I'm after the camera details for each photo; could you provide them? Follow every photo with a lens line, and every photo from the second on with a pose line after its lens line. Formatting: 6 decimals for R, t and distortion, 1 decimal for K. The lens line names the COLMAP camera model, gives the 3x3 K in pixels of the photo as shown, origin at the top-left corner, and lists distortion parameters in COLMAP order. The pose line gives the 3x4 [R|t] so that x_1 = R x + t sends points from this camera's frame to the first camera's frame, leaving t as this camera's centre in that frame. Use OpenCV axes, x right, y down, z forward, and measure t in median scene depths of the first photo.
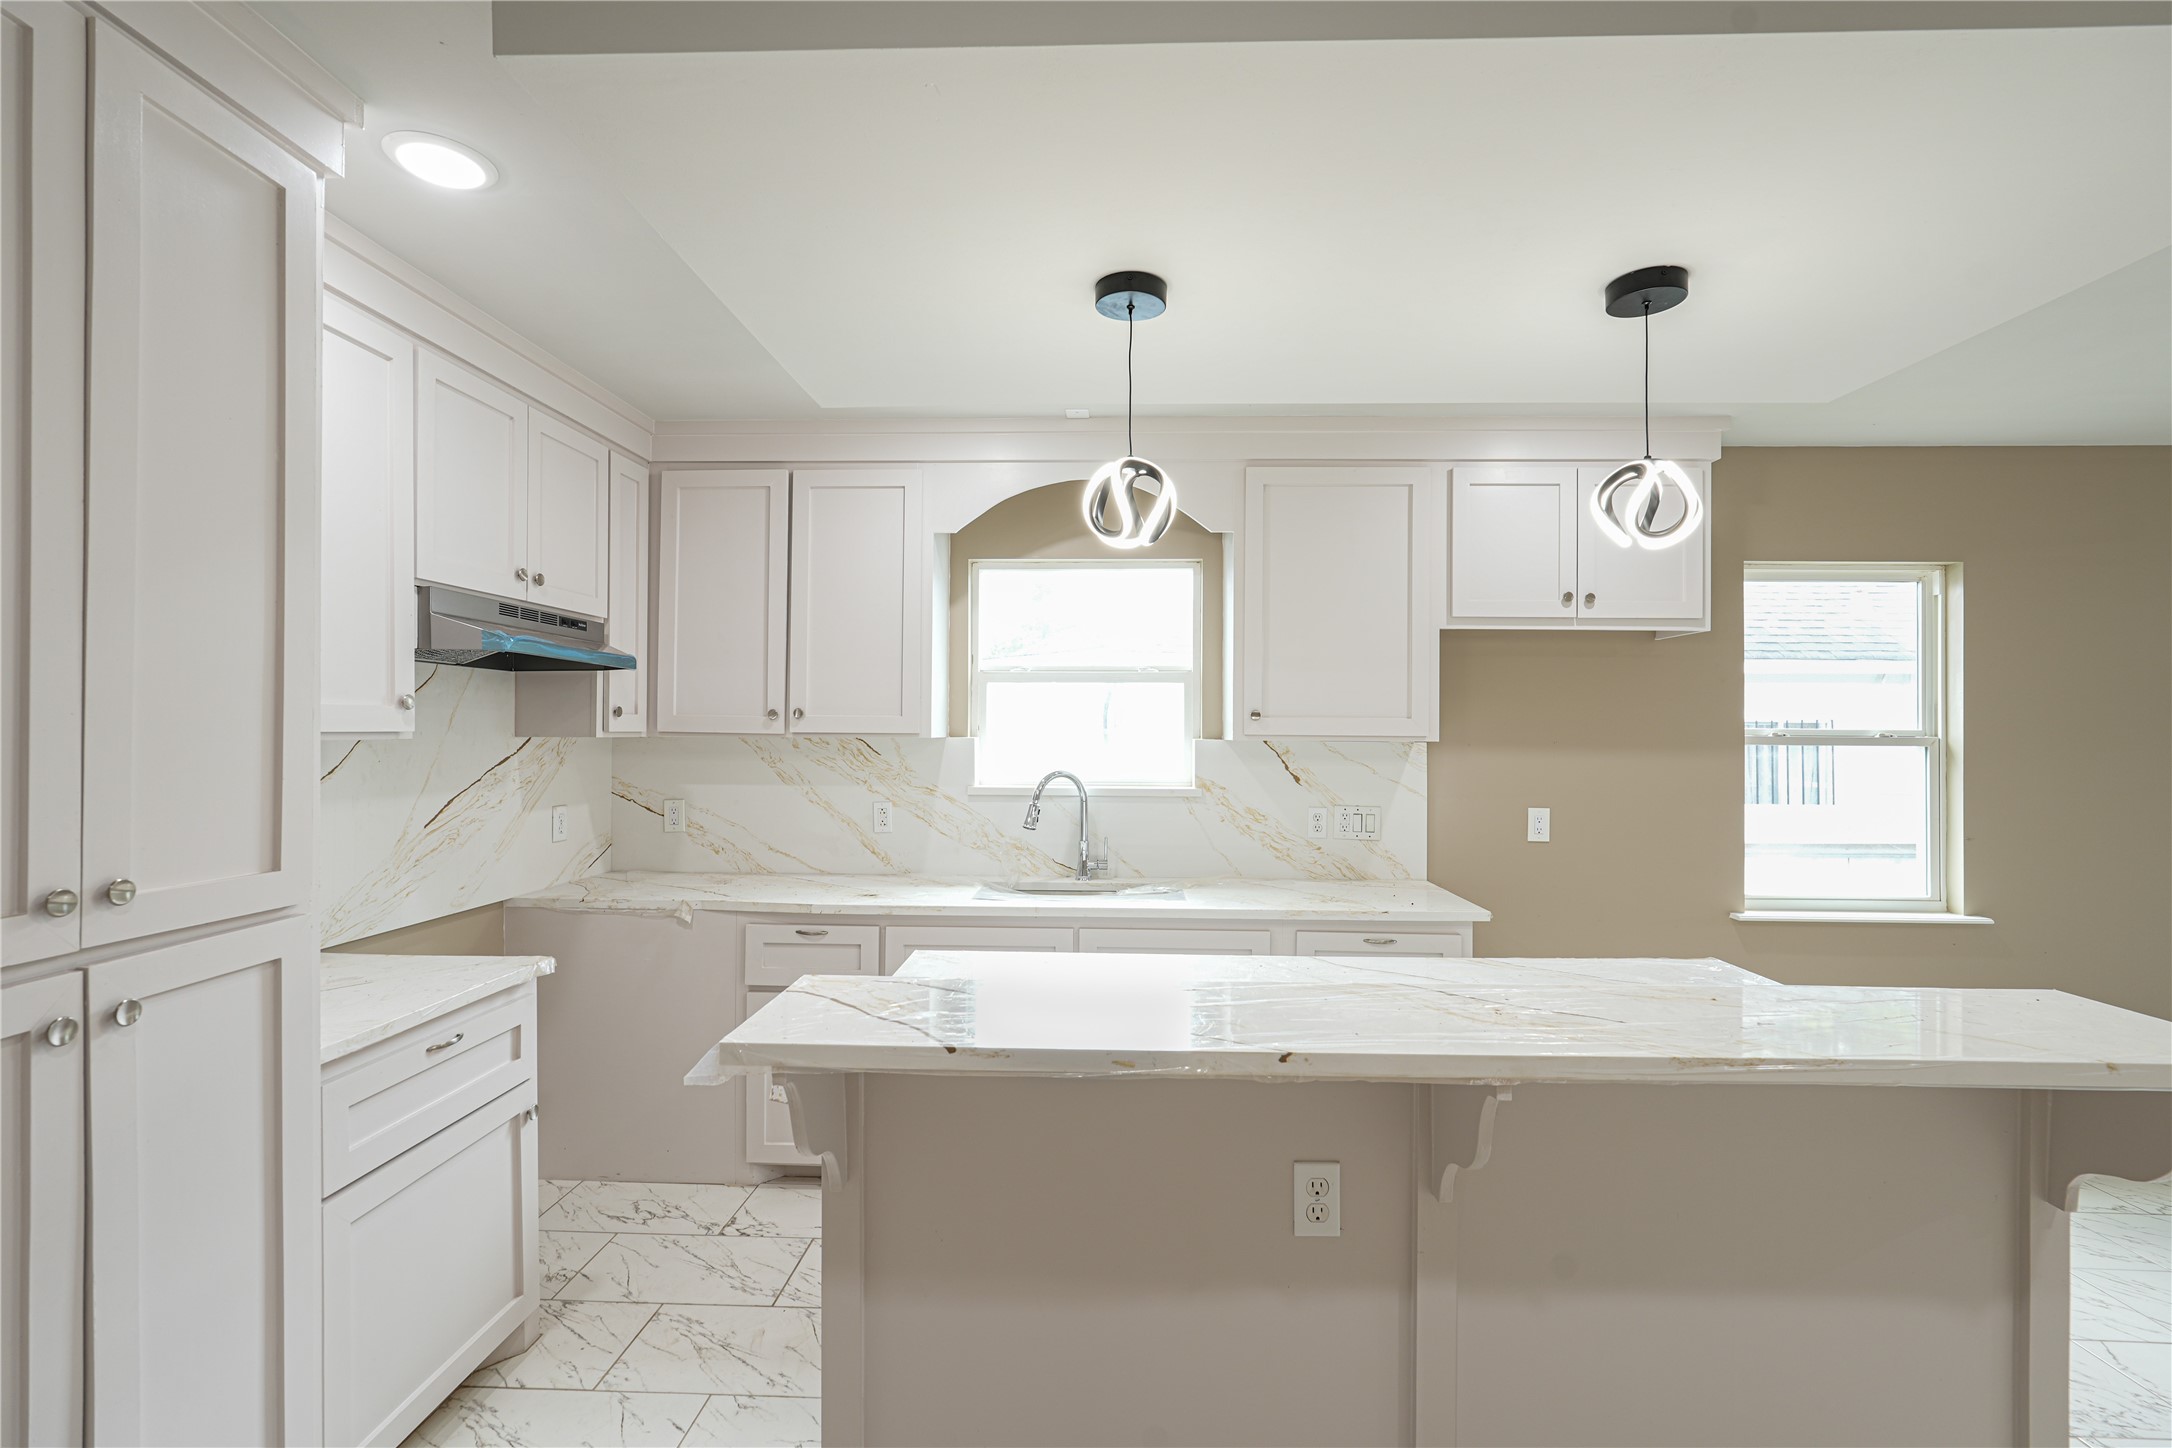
lens RADIAL K [[958.9, 0, 1084.2], [0, 958.9, 728.7], [0, 0, 1]] dist [-0.012472, 0.005477]
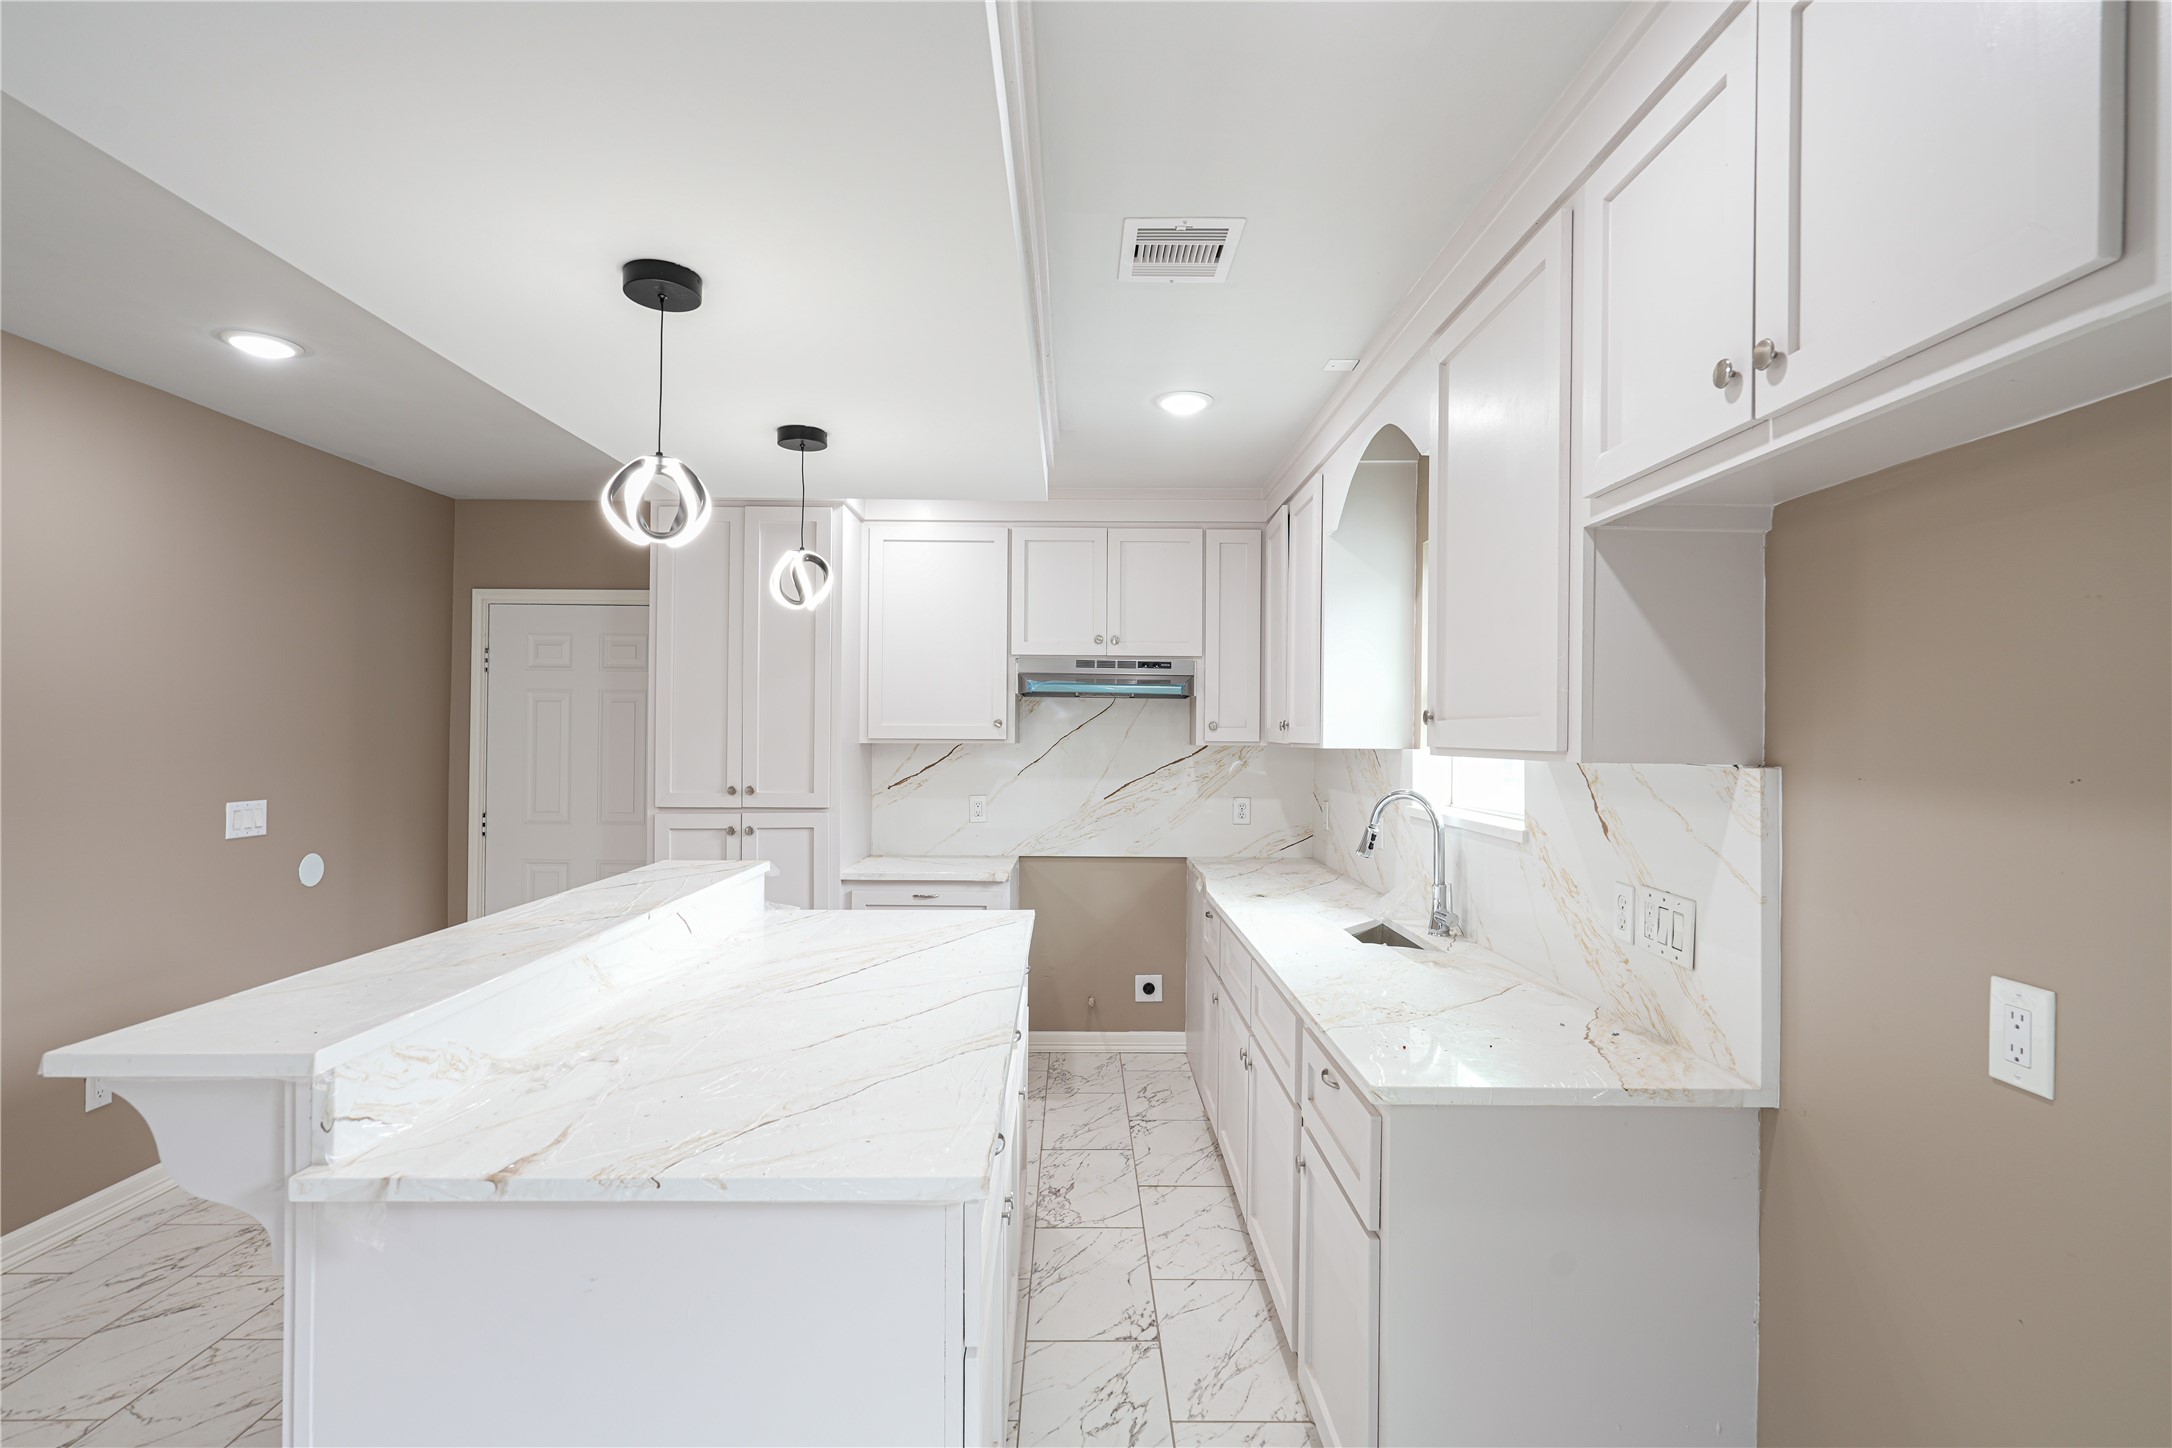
lens RADIAL K [[1016.0, 0, 1092.3], [0, 1016.0, 730.0], [0, 0, 1]] dist [-0.008217, -0.000469]
pose [[0.058566, -0.010593, -0.998227, 0.866086], [-0.006106, 0.999921, -0.010969, 0.003902], [0.998265, 0.006738, 0.058496, 0.728144]]
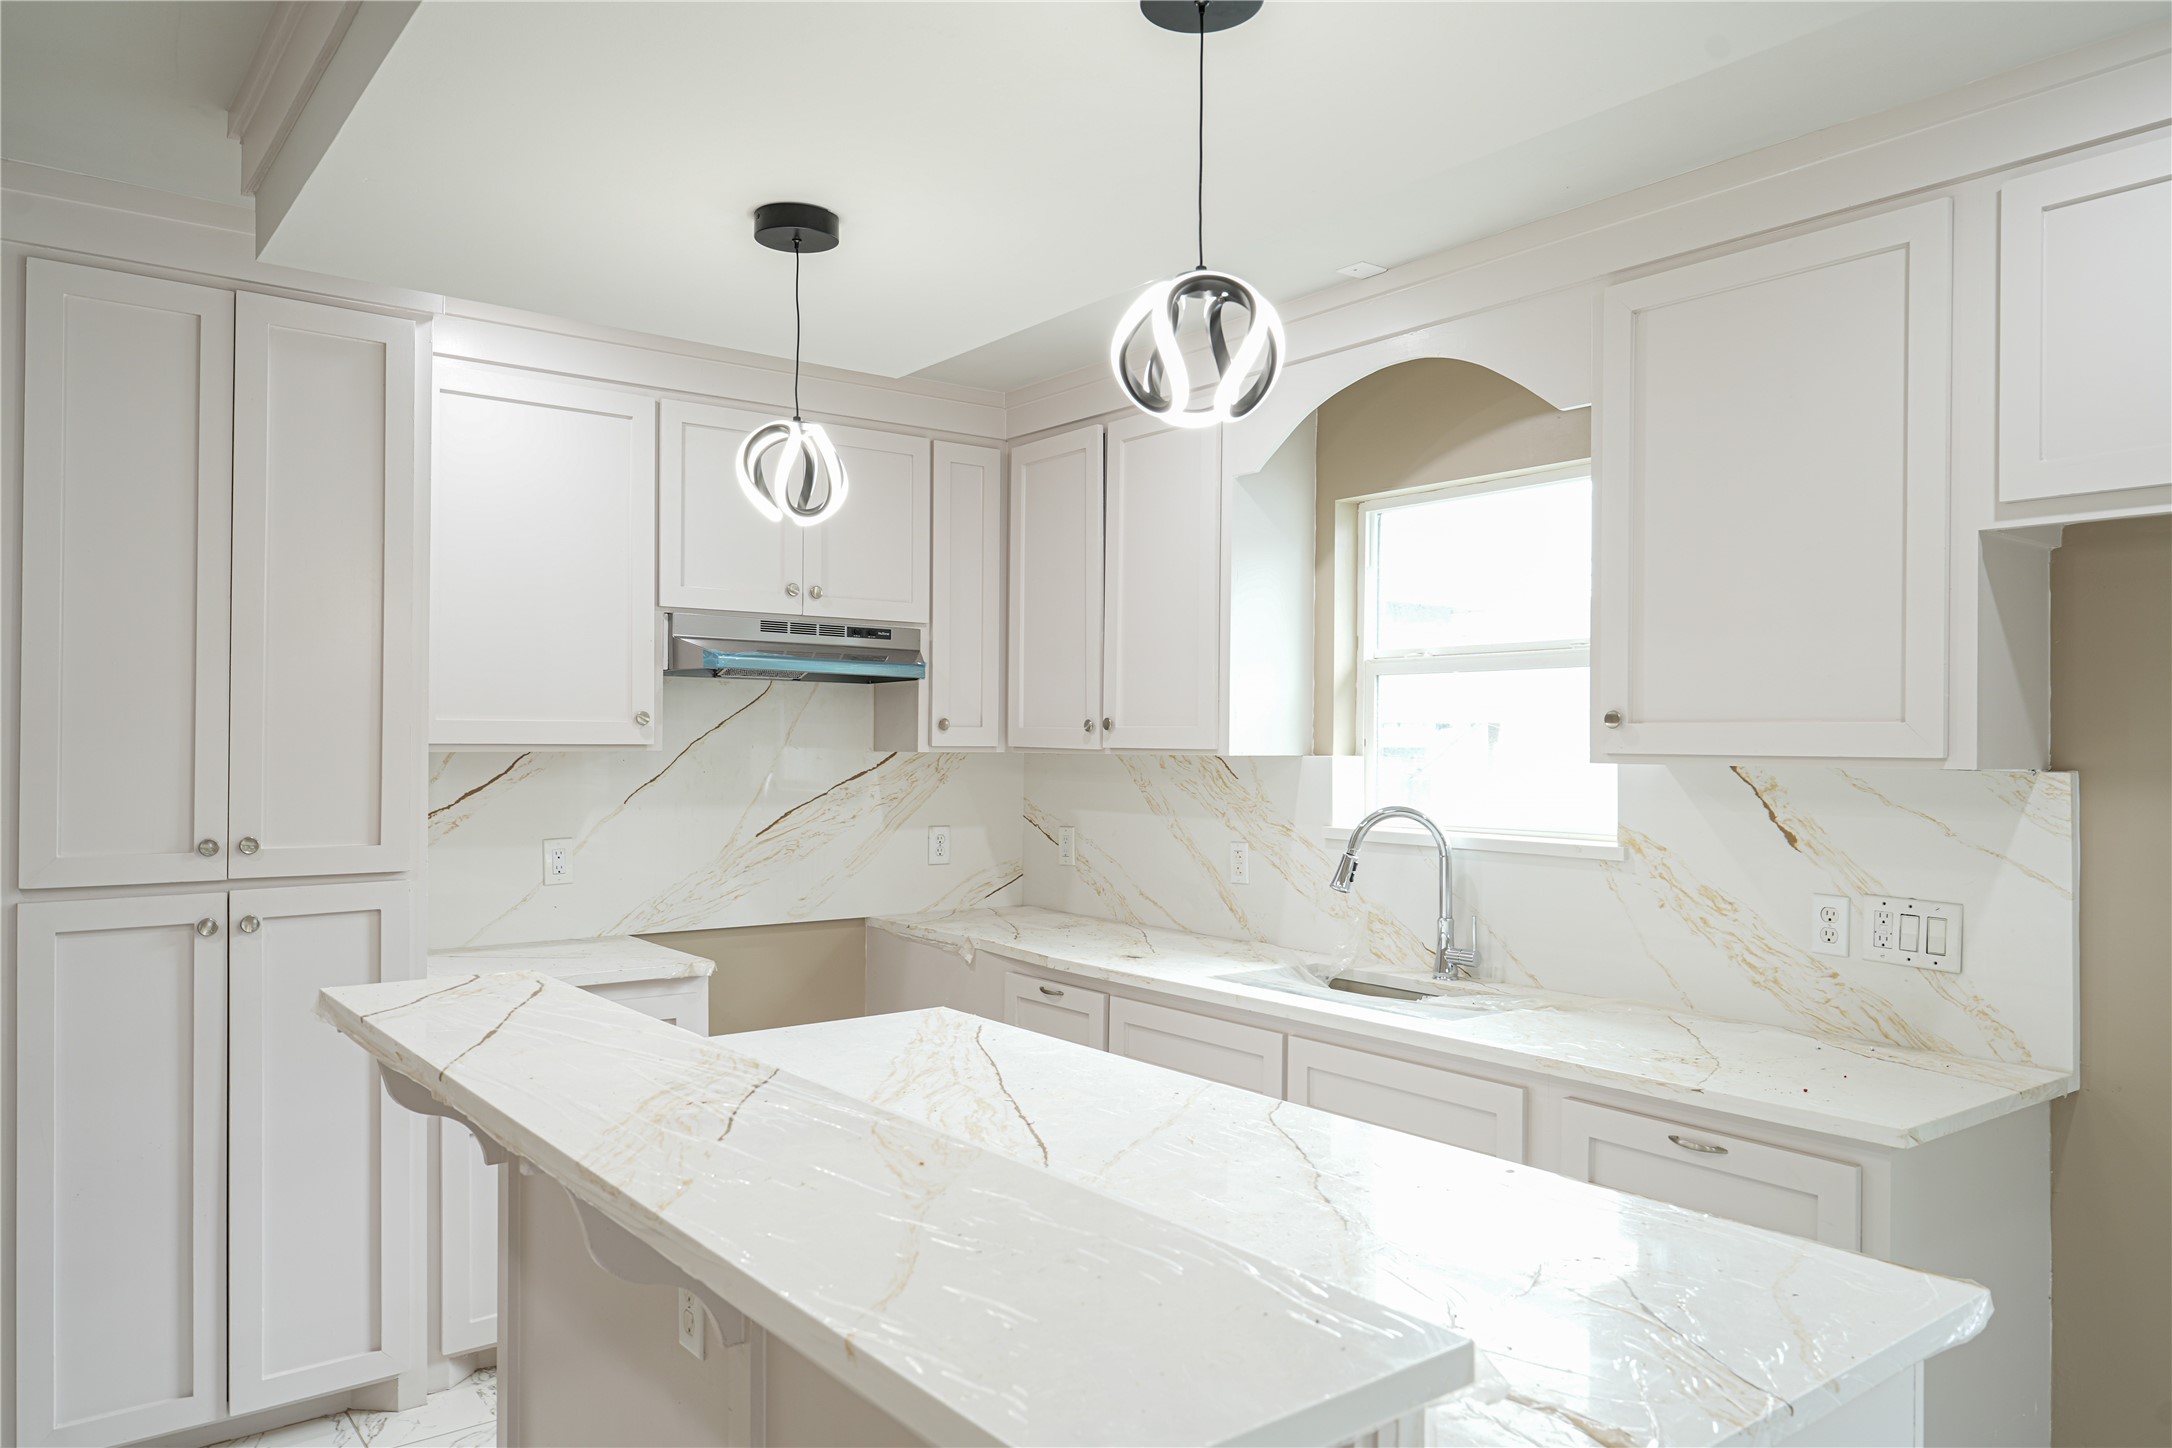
lens RADIAL K [[1458.0, 0, 1073.1], [0, 1458.0, 731.8], [0, 0, 1]] dist [-0.003707, 0.000633]
pose [[0.638690, -0.006212, -0.769439, 0.640511], [-0.002535, 0.999945, -0.010177, 0.003095], [0.769460, 0.008450, 0.638639, 0.199578]]
